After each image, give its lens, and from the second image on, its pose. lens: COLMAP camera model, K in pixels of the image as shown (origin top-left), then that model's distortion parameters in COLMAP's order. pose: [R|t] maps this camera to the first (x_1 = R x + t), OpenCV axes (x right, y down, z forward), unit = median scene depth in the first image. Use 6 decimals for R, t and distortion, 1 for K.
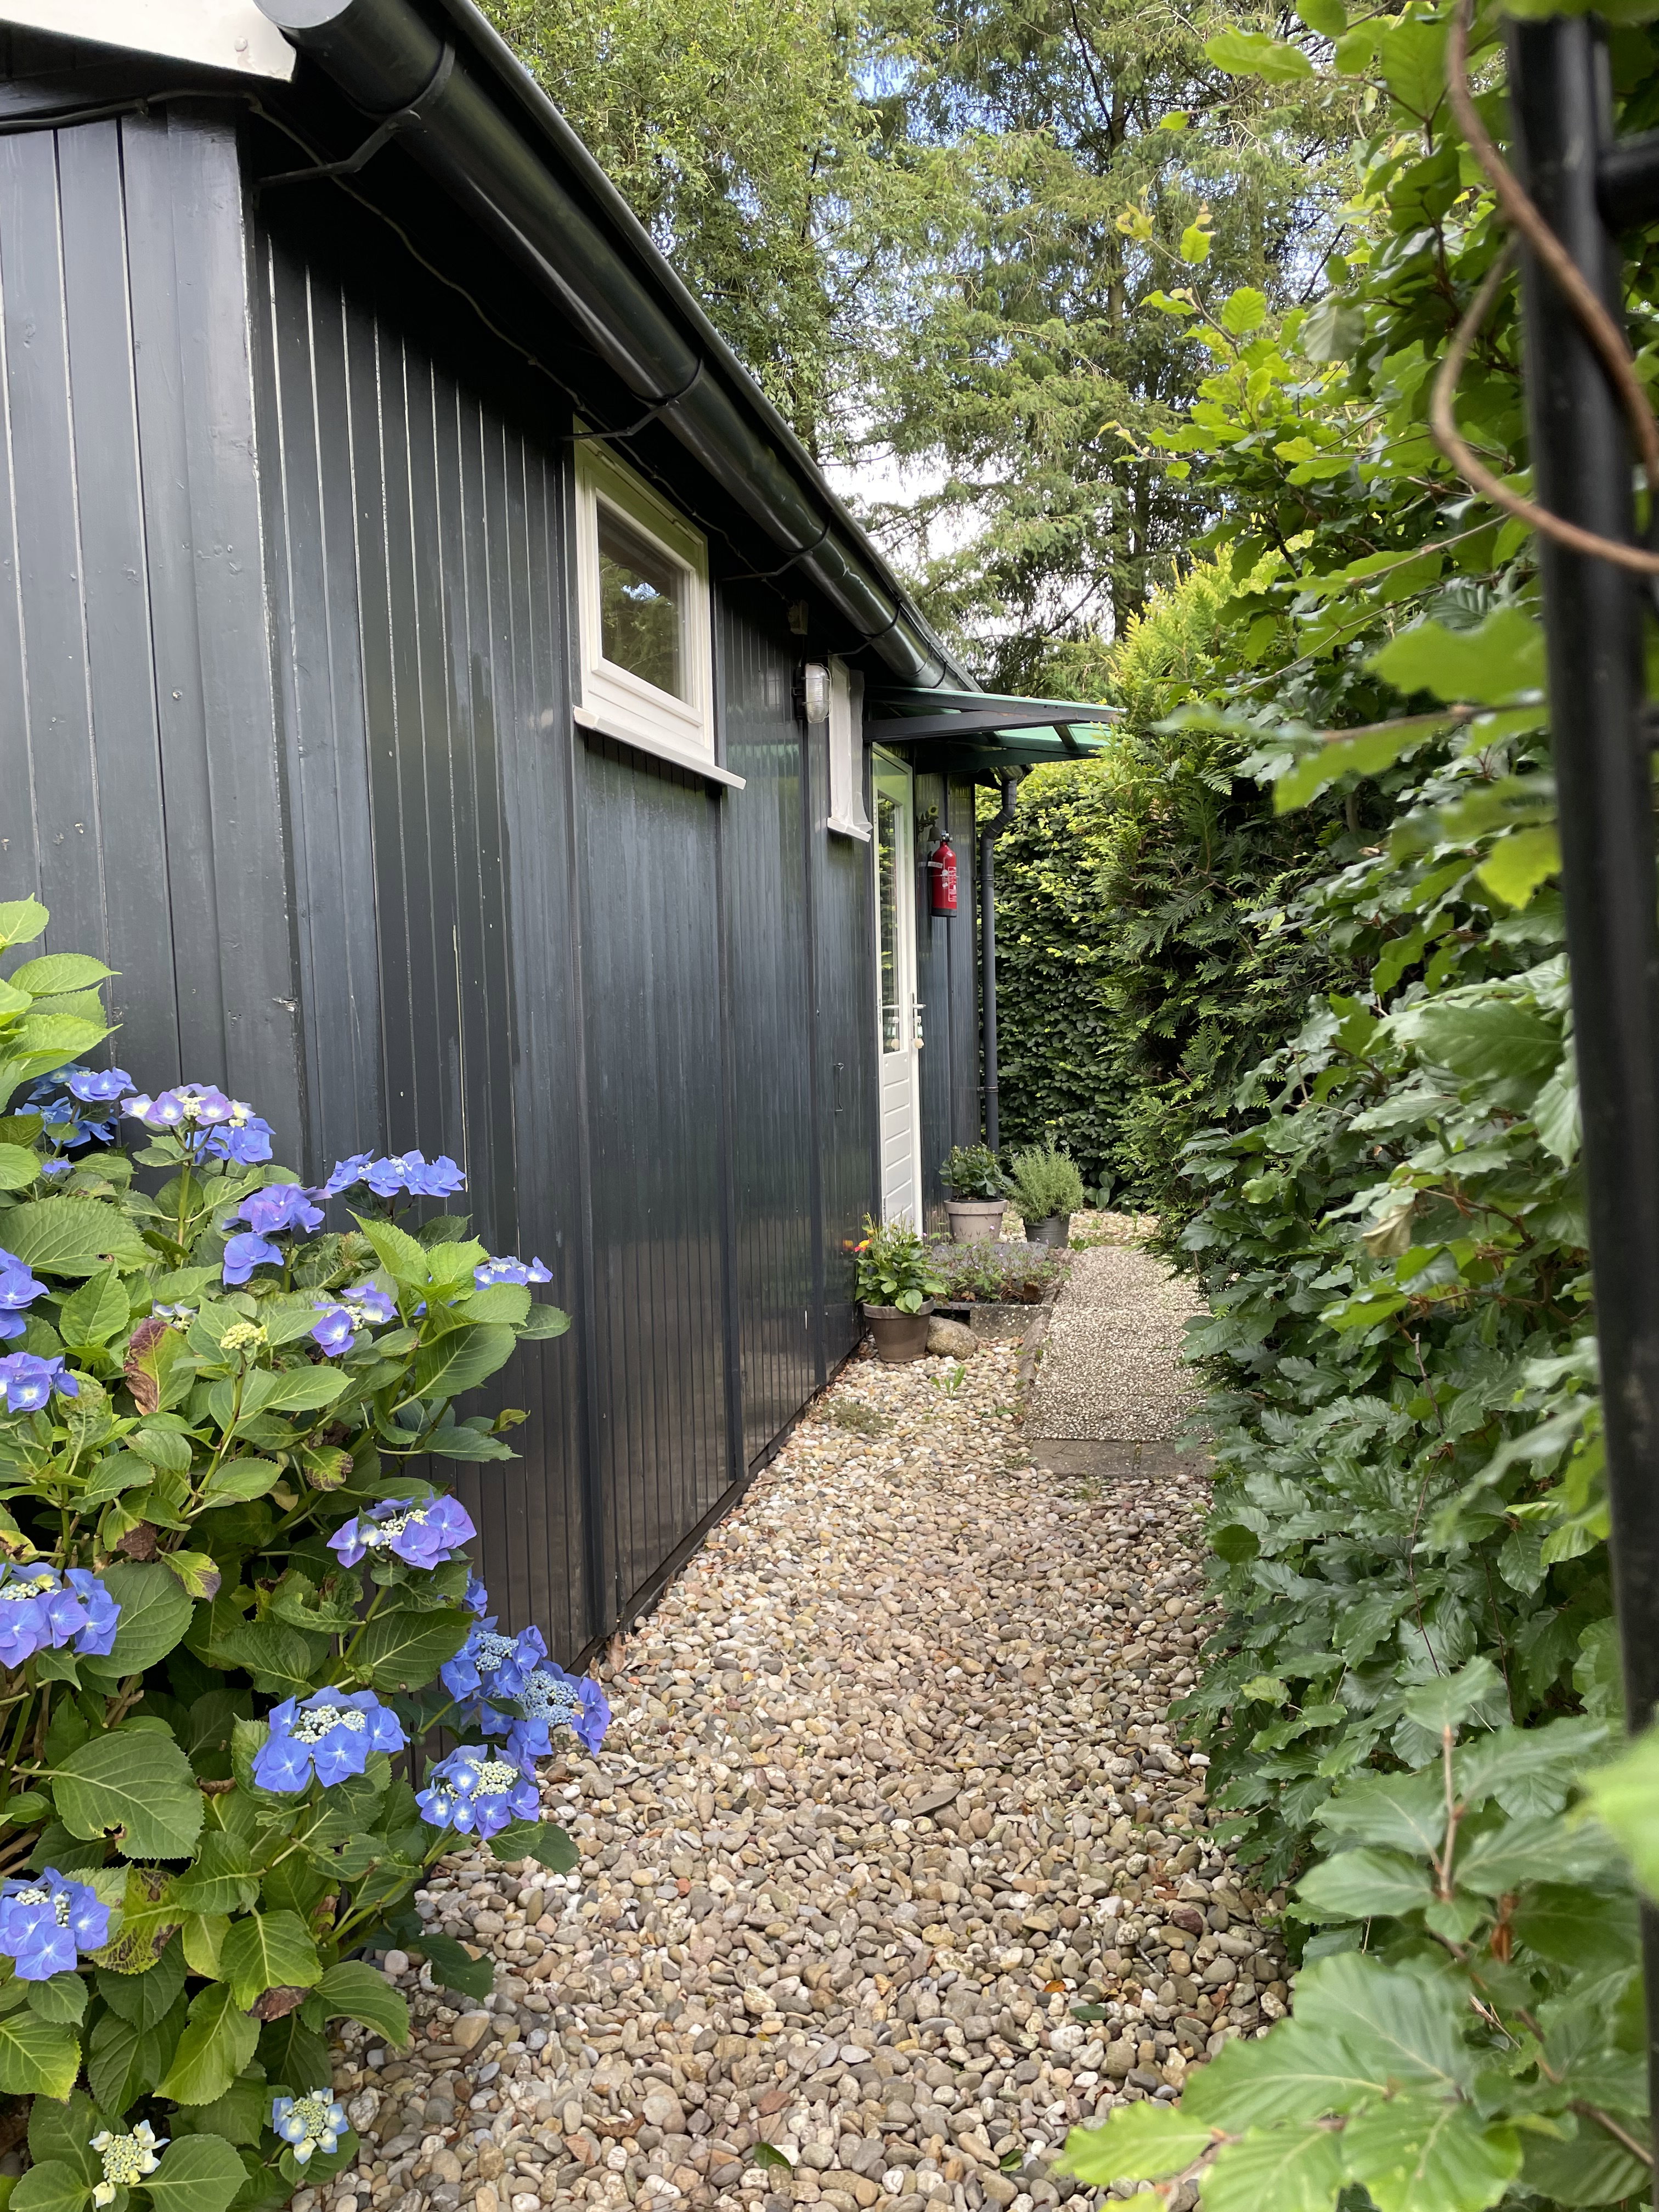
lens RADIAL K [[1684.4, 0, 827.0], [0, 1684.4, 1107.7], [0, 0, 1]] dist [-0.000325, 0.001435]
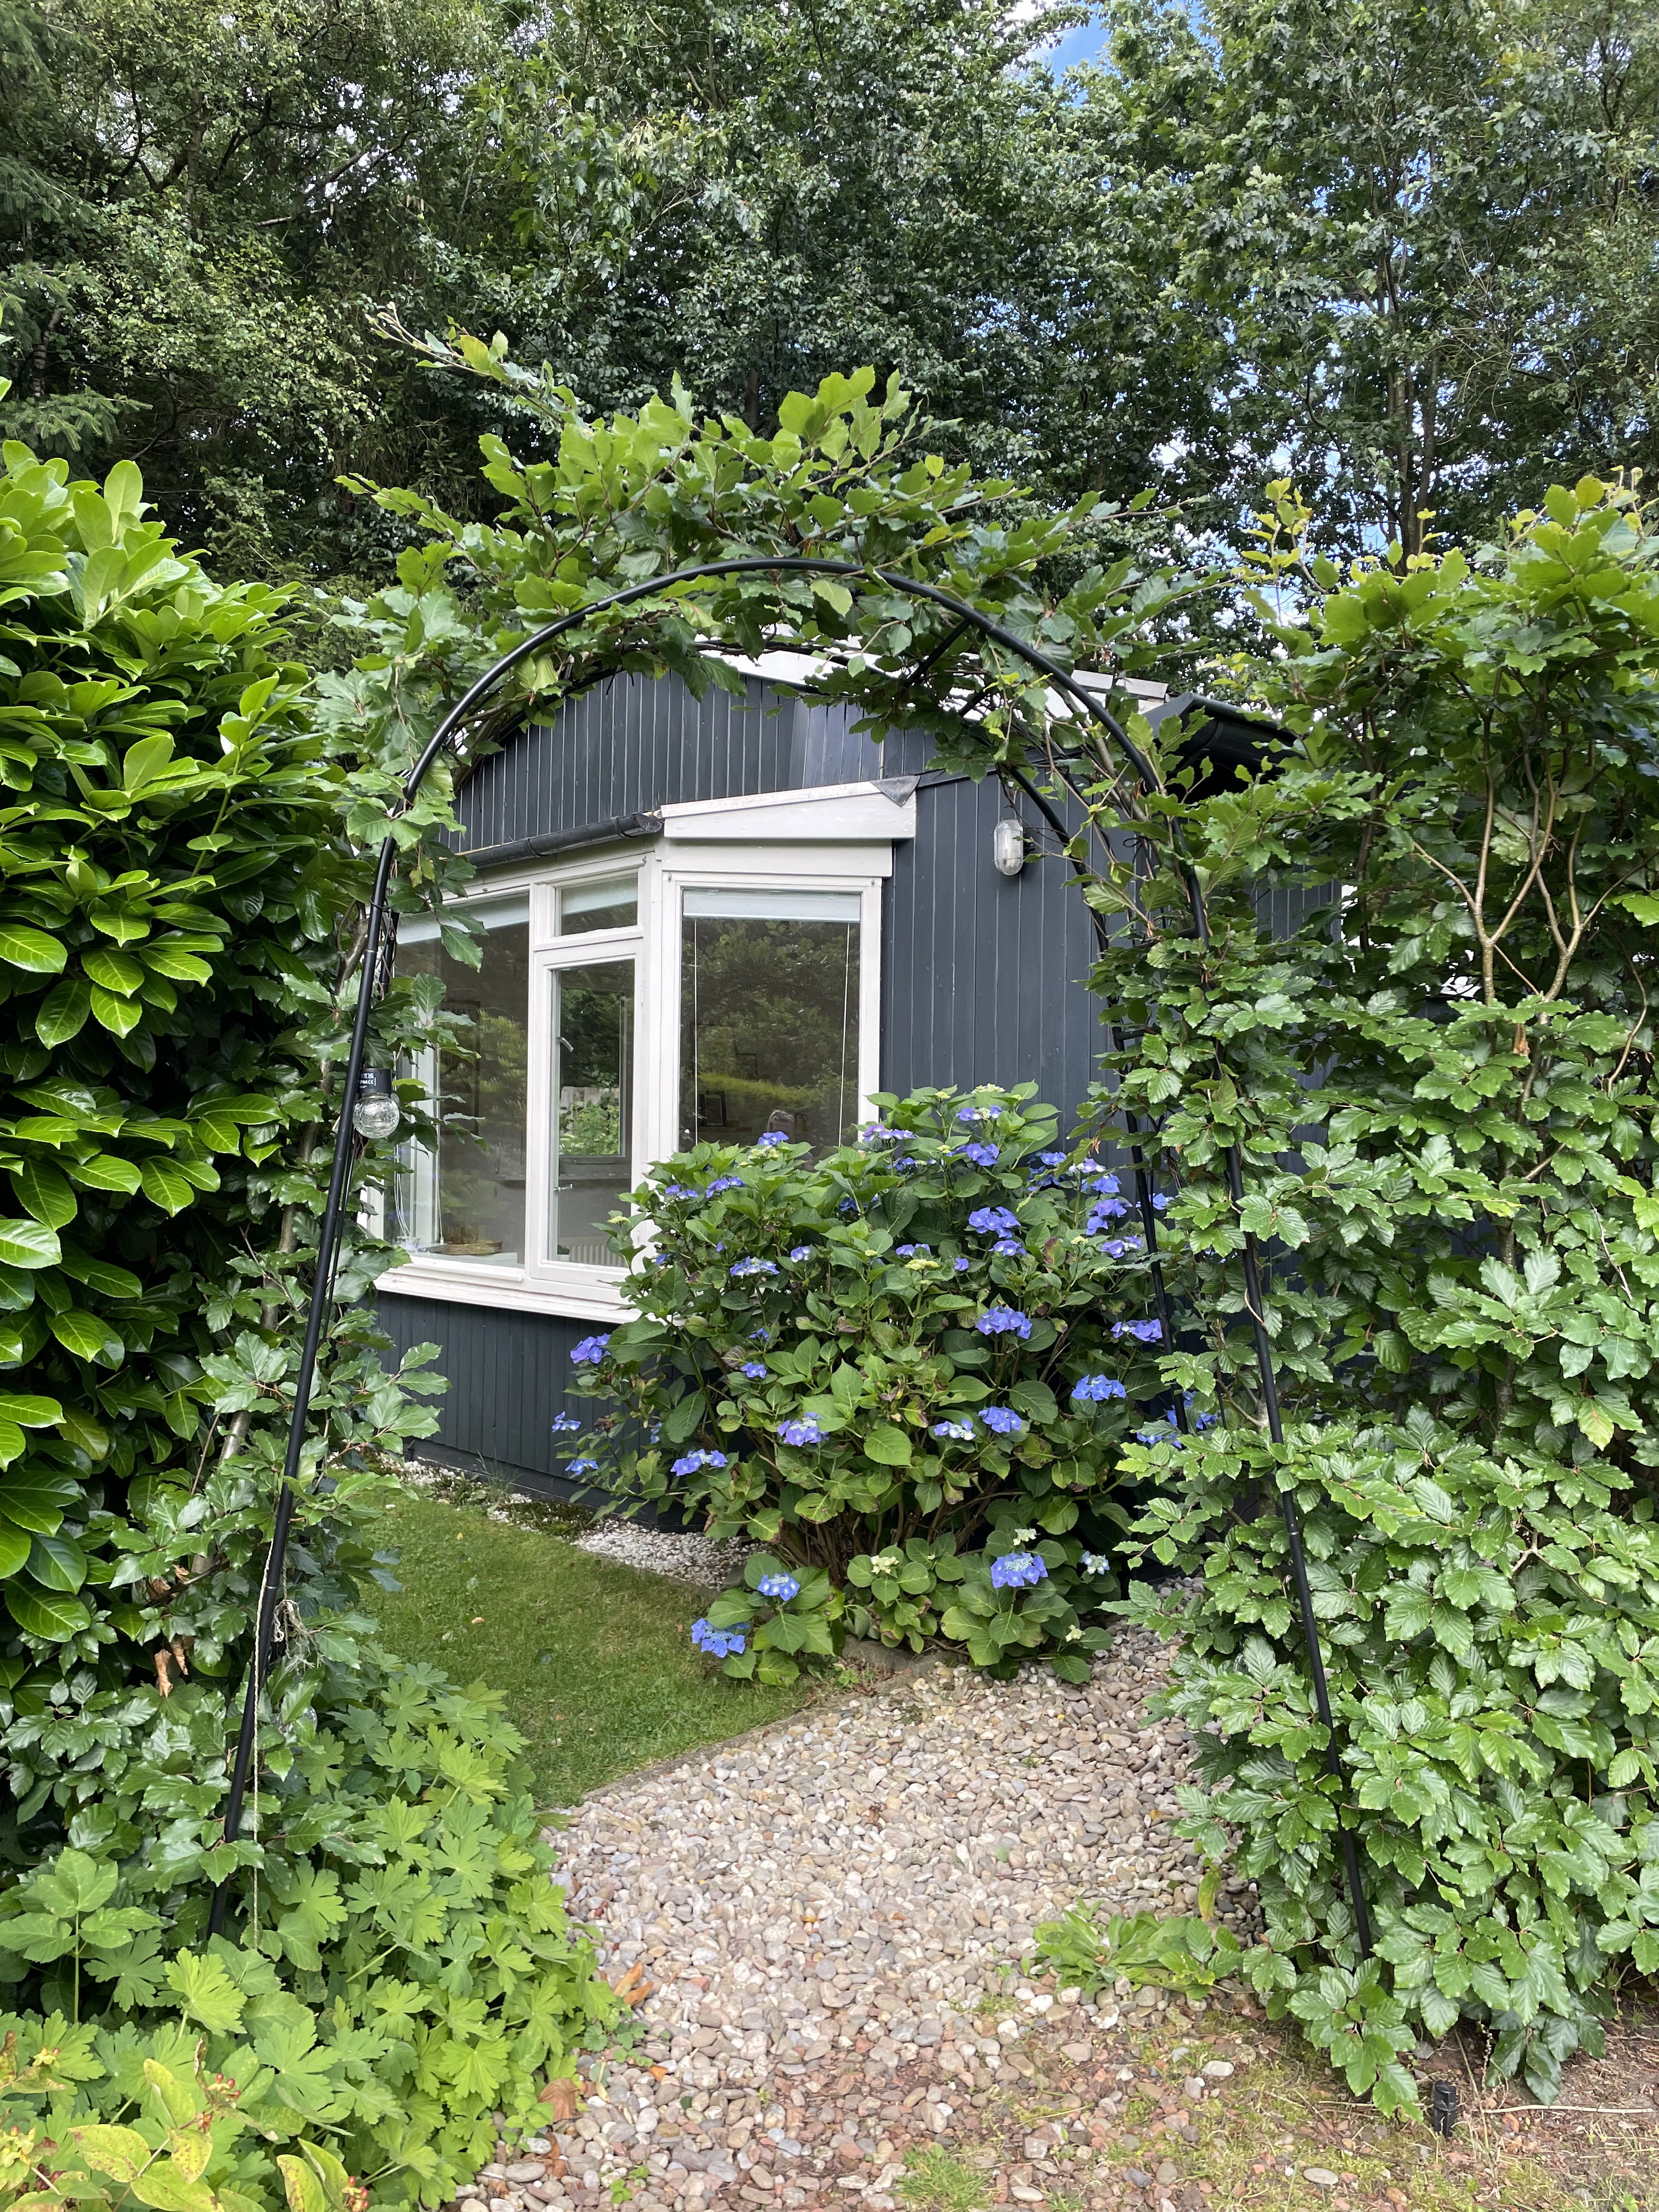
lens RADIAL K [[1684.4, 0, 829.1], [0, 1684.4, 1106.7], [0, 0, 1]] dist [-0.000325, 0.001435]
pose [[0.817344, 0.012369, -0.576017, 0.832114], [-0.064258, 0.995489, -0.069803, 0.120953], [0.572555, 0.094067, 0.814452, -1.385215]]
